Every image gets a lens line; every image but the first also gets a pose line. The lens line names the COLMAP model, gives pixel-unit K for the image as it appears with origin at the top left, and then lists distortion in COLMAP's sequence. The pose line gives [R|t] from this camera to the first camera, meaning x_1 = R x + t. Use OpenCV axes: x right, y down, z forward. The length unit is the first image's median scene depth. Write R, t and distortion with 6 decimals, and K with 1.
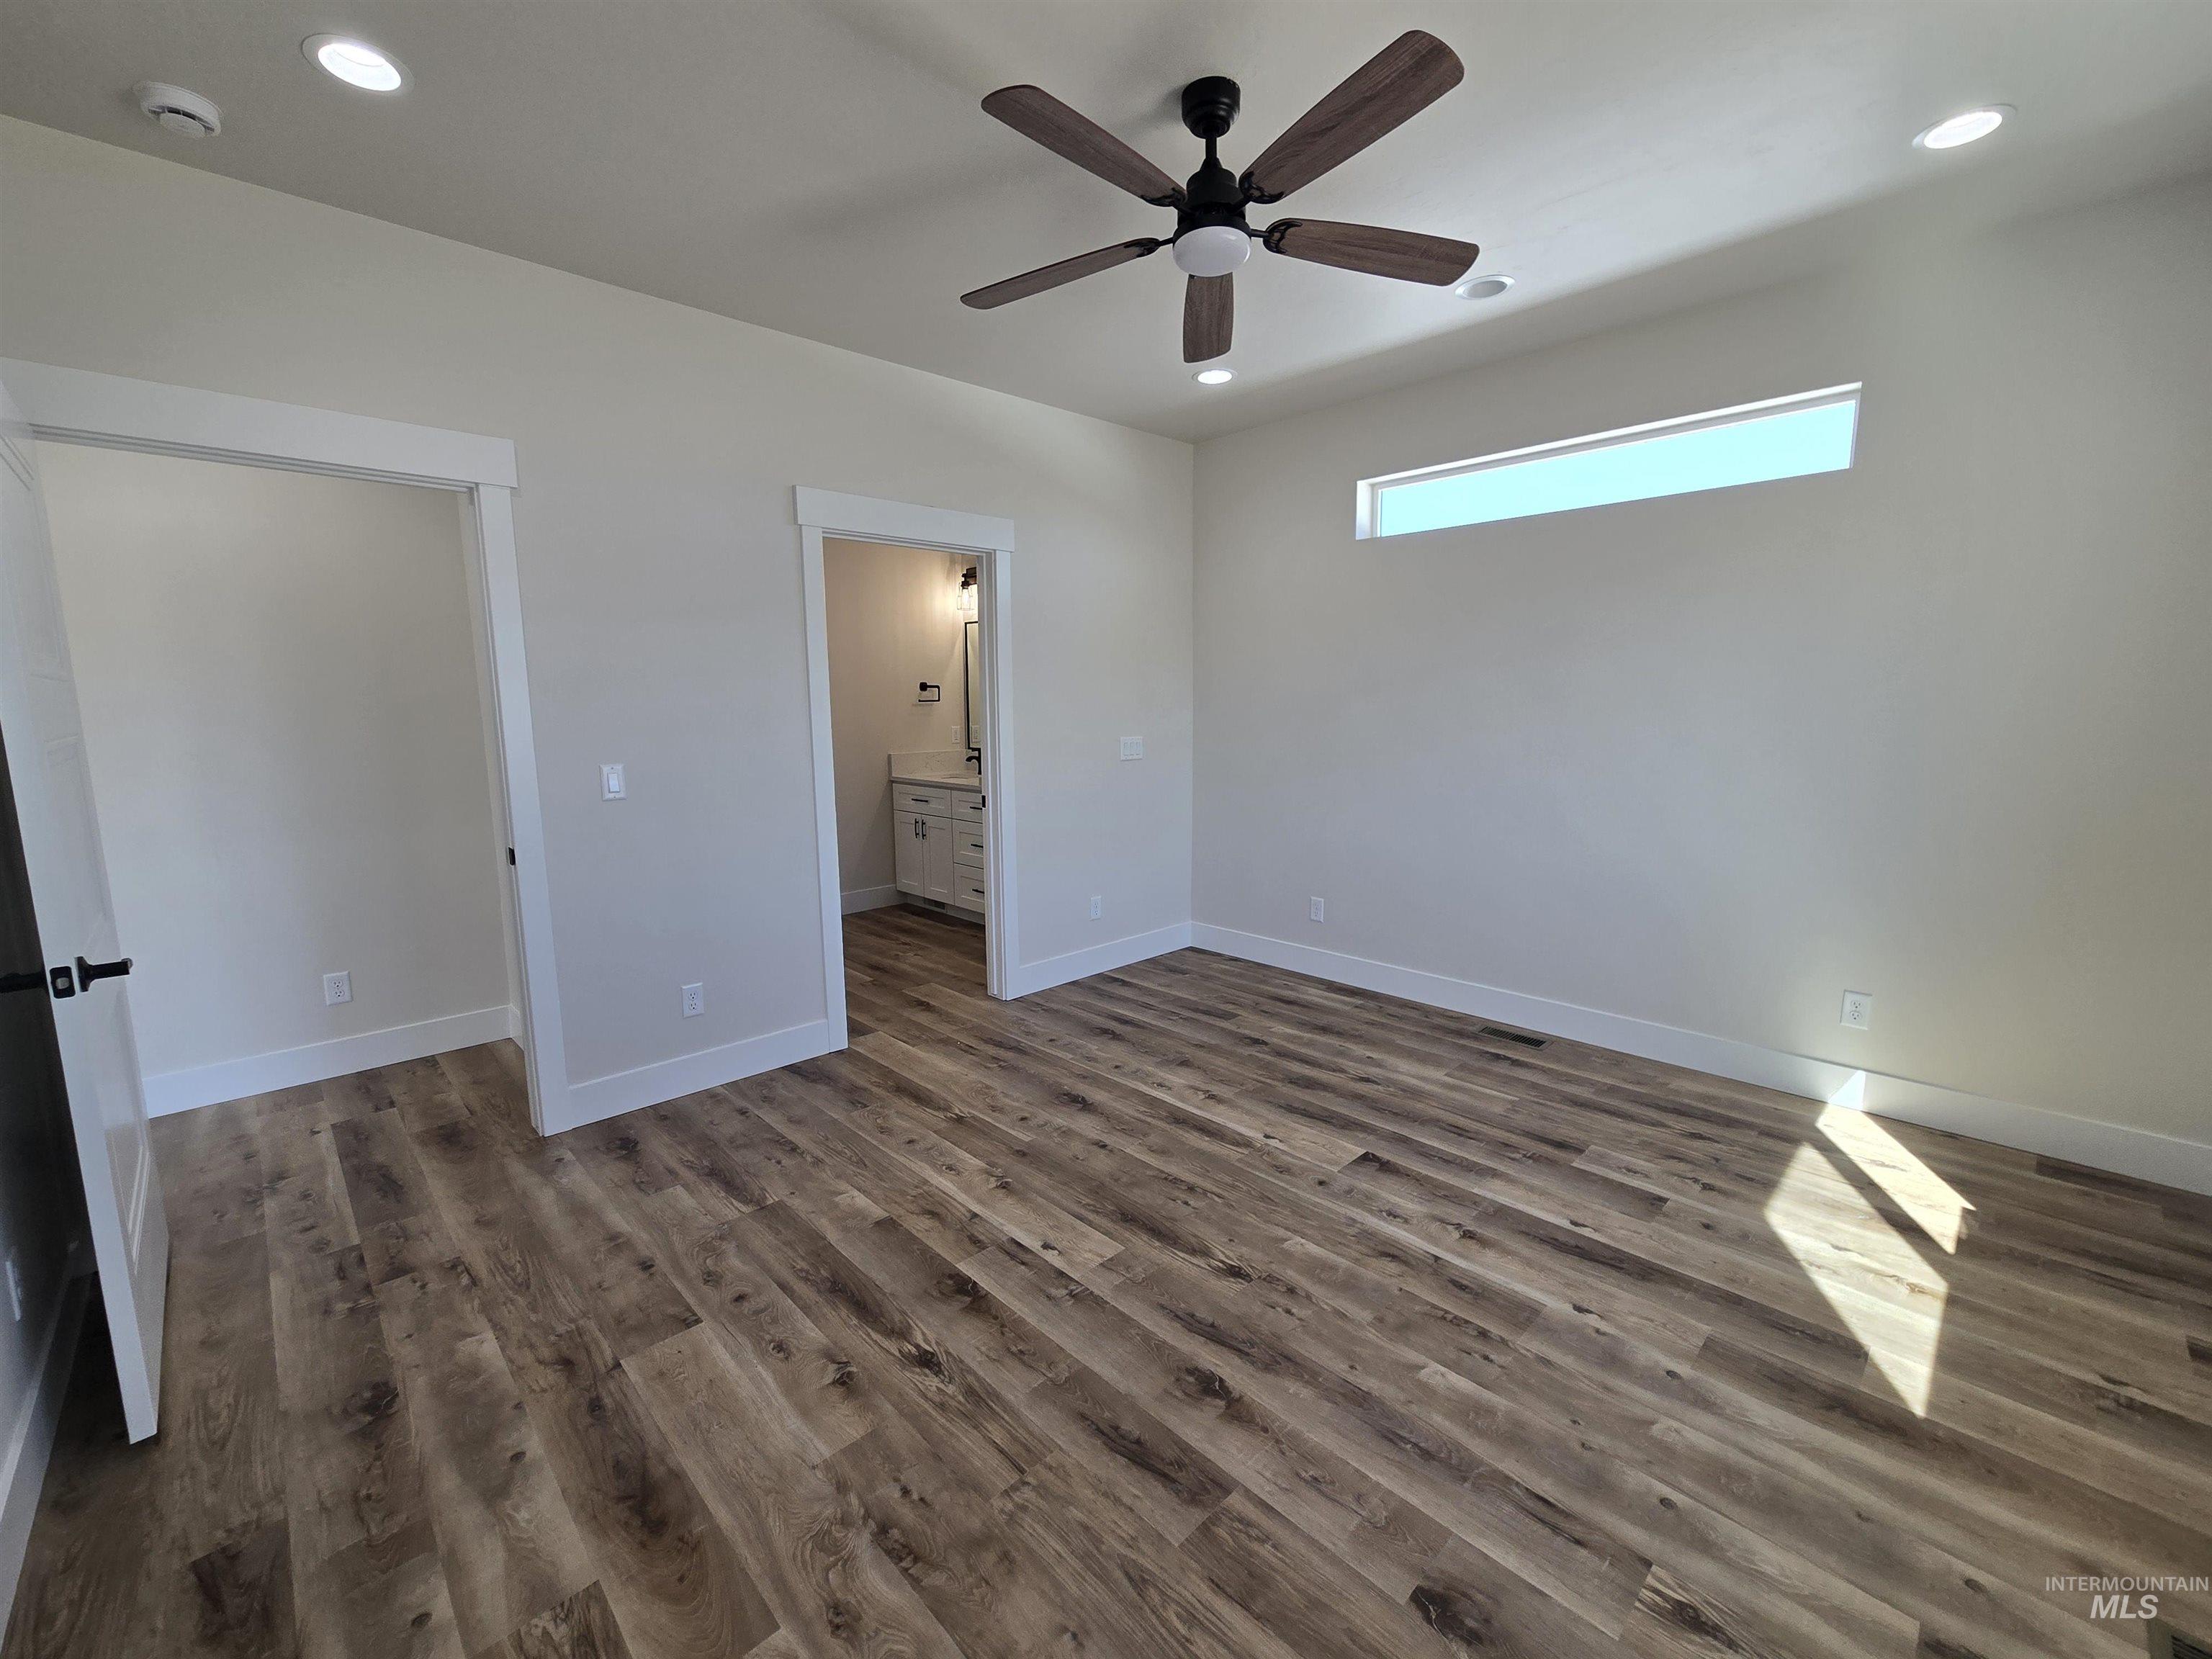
lens RADIAL K [[907.4, 0, 1076.1], [0, 907.4, 854.3], [0, 0, 1]] dist [0.000187, -0.000520]
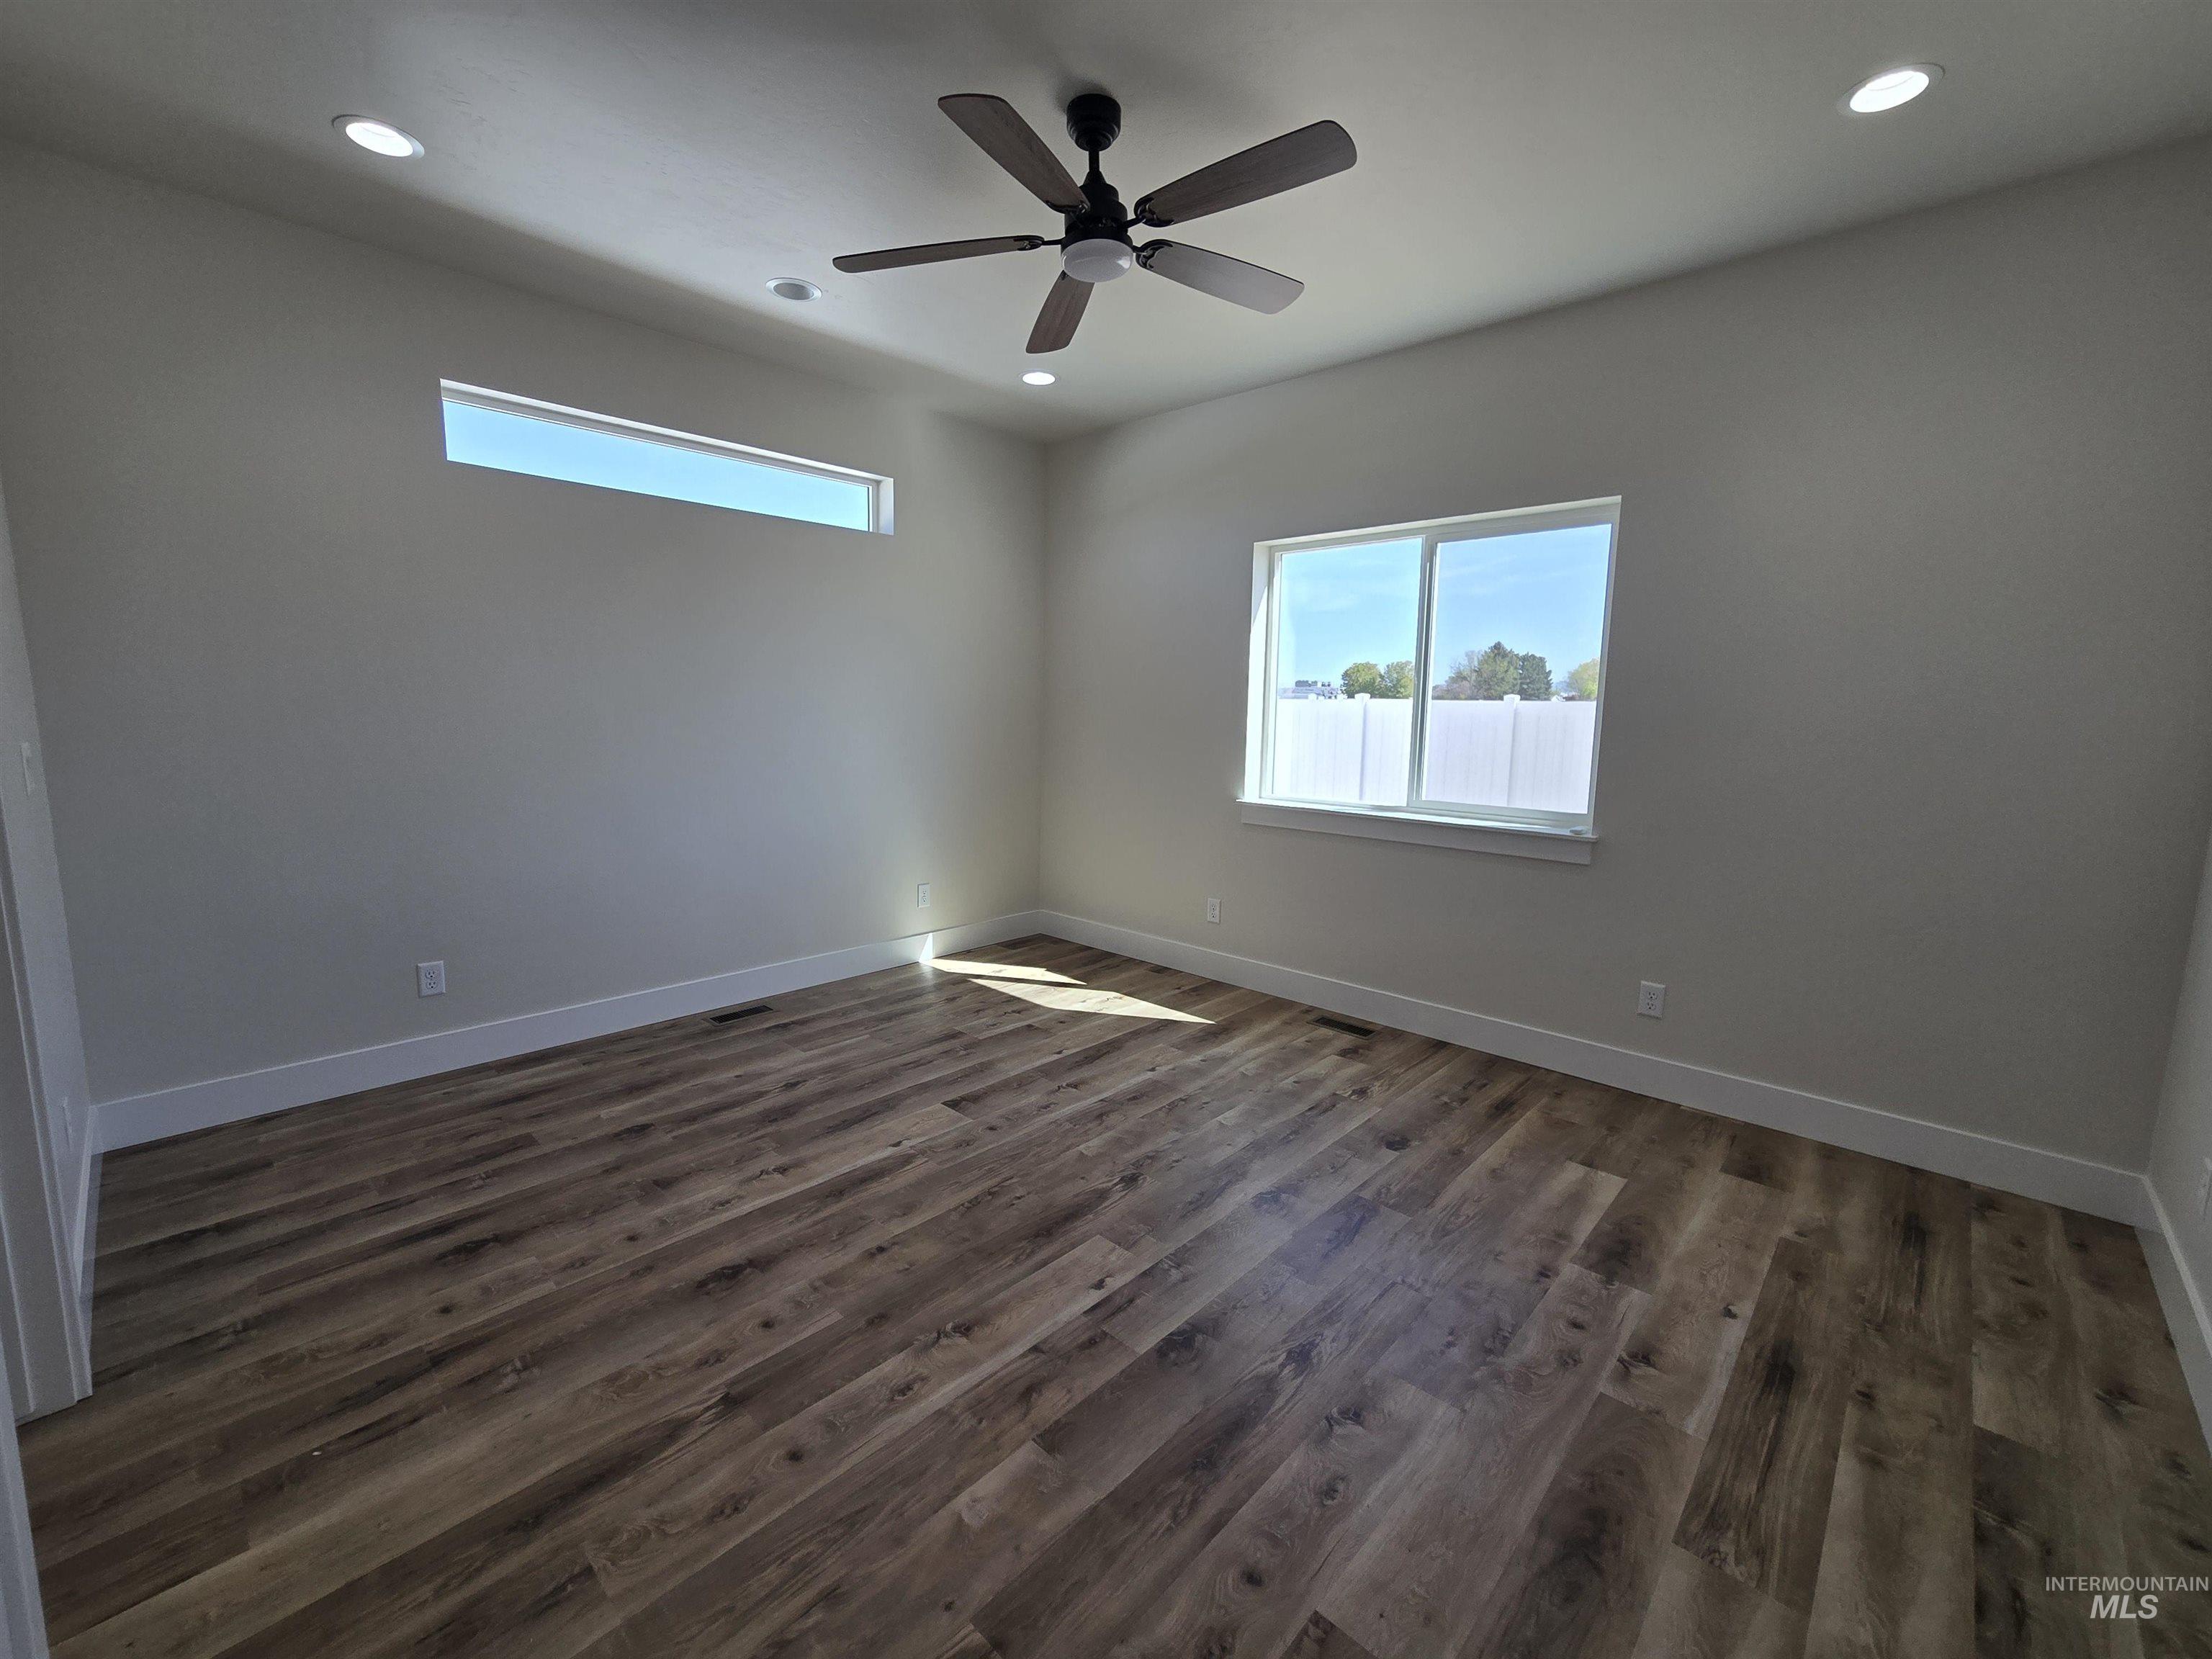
lens RADIAL K [[907.4, 0, 1106.8], [0, 907.4, 817.4], [0, 0, 1]] dist [0.000187, -0.000520]
pose [[-0.069345, -0.114483, 0.991002, -0.817976], [0.152973, 0.980424, 0.123965, -0.123953], [-0.985794, 0.160193, -0.050475, 0.906993]]
